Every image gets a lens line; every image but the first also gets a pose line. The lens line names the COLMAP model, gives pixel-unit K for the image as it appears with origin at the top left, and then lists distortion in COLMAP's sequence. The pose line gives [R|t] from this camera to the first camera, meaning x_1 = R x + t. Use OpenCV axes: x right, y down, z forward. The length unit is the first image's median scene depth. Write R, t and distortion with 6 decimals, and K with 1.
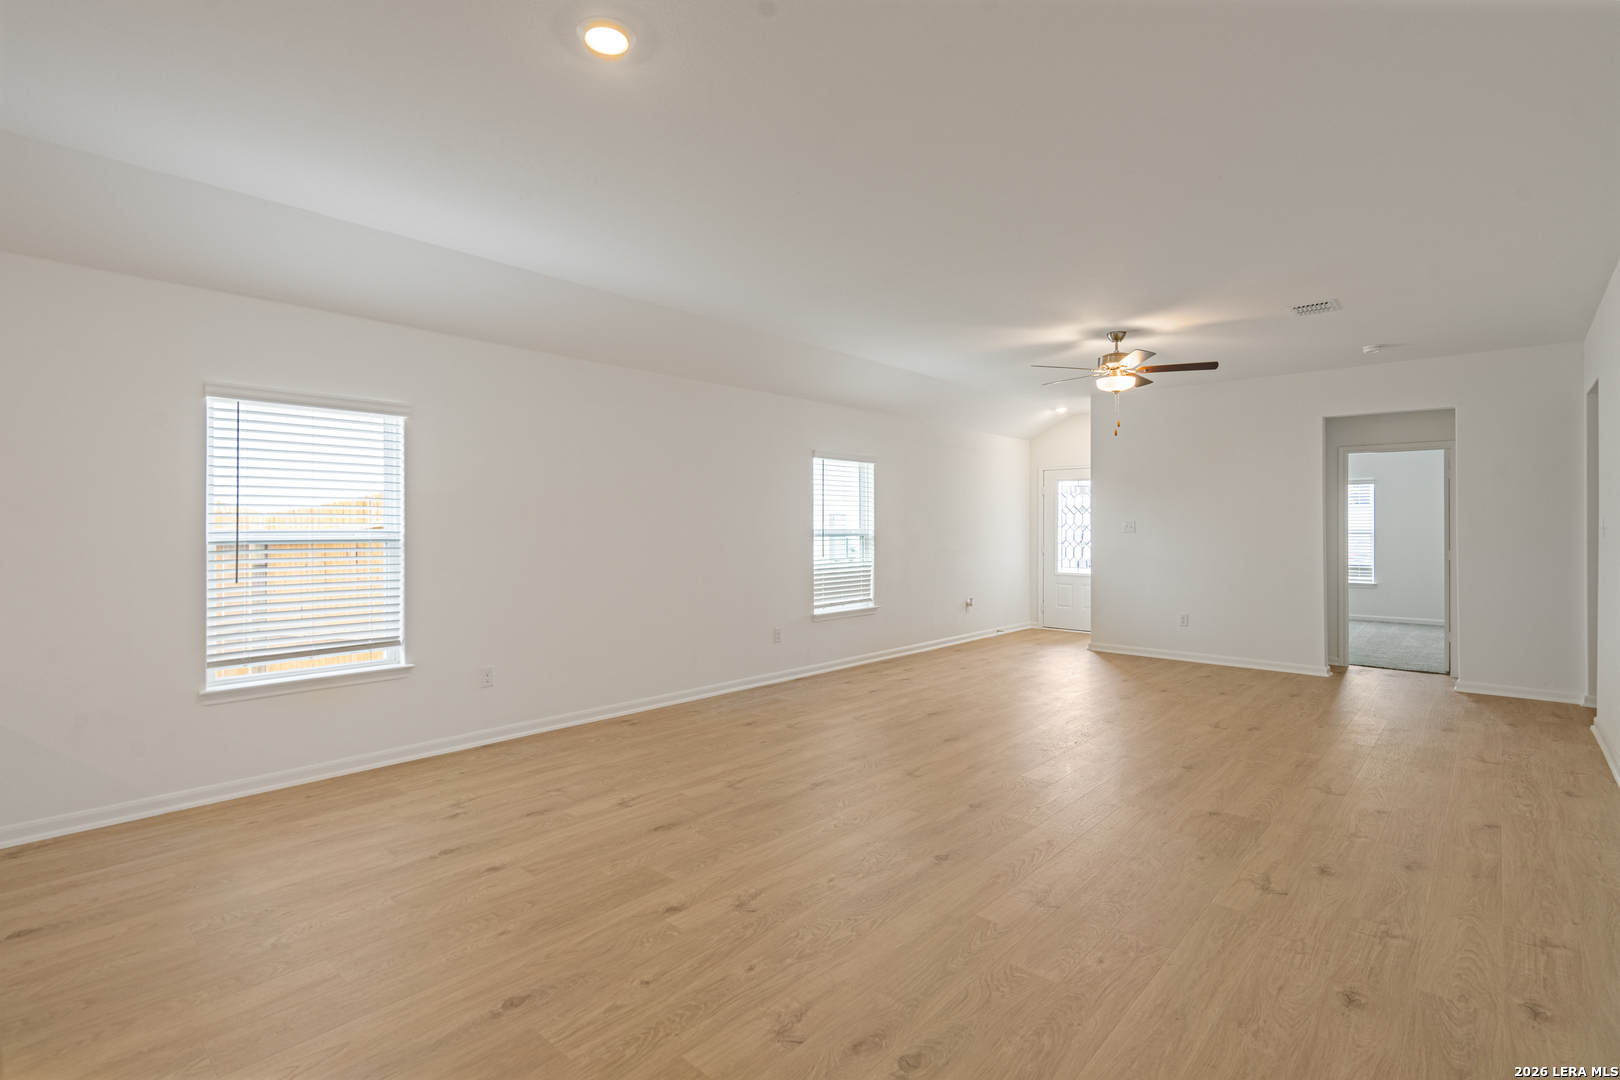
lens RADIAL K [[755.8, 0, 810.0], [0, 755.8, 540.0], [0, 0, 1]] dist [-0.000803, -0.000181]
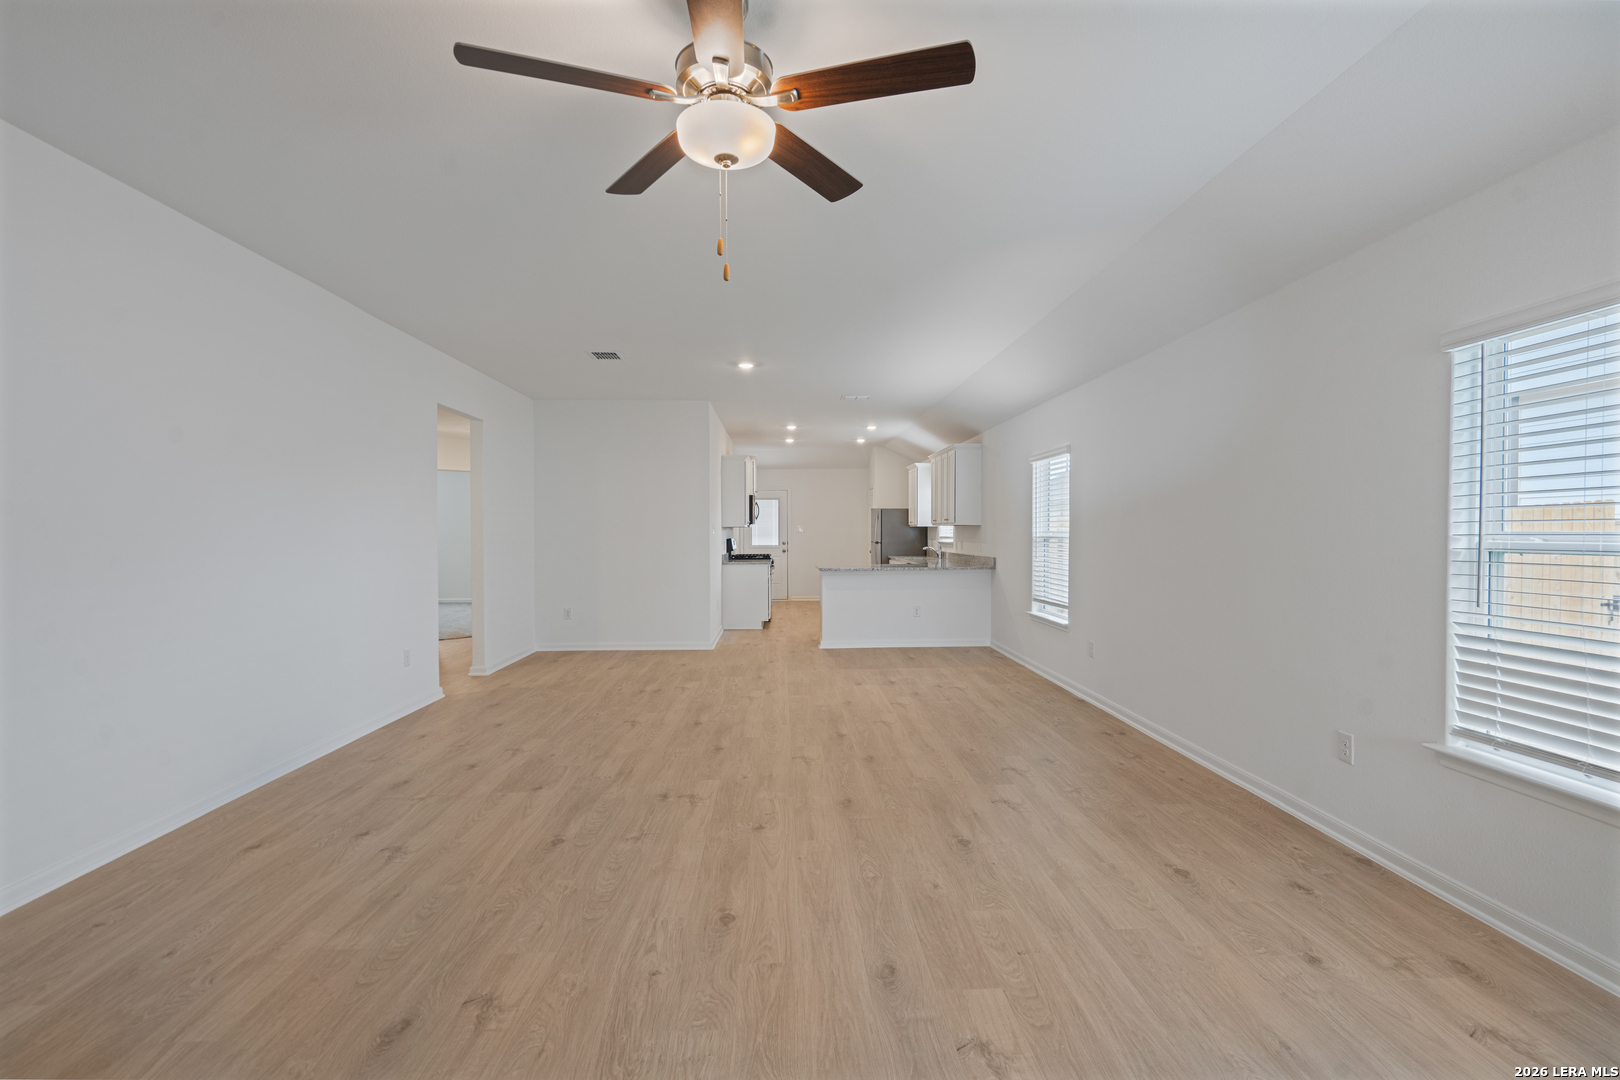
lens RADIAL K [[755.8, 0, 810.0], [0, 755.8, 540.0], [0, 0, 1]] dist [-0.000803, -0.000181]
pose [[-0.718057, 0.010949, -0.695899, 1.010702], [-0.009307, 0.999636, 0.025332, -0.032324], [0.695922, 0.024667, -0.717693, 2.055836]]
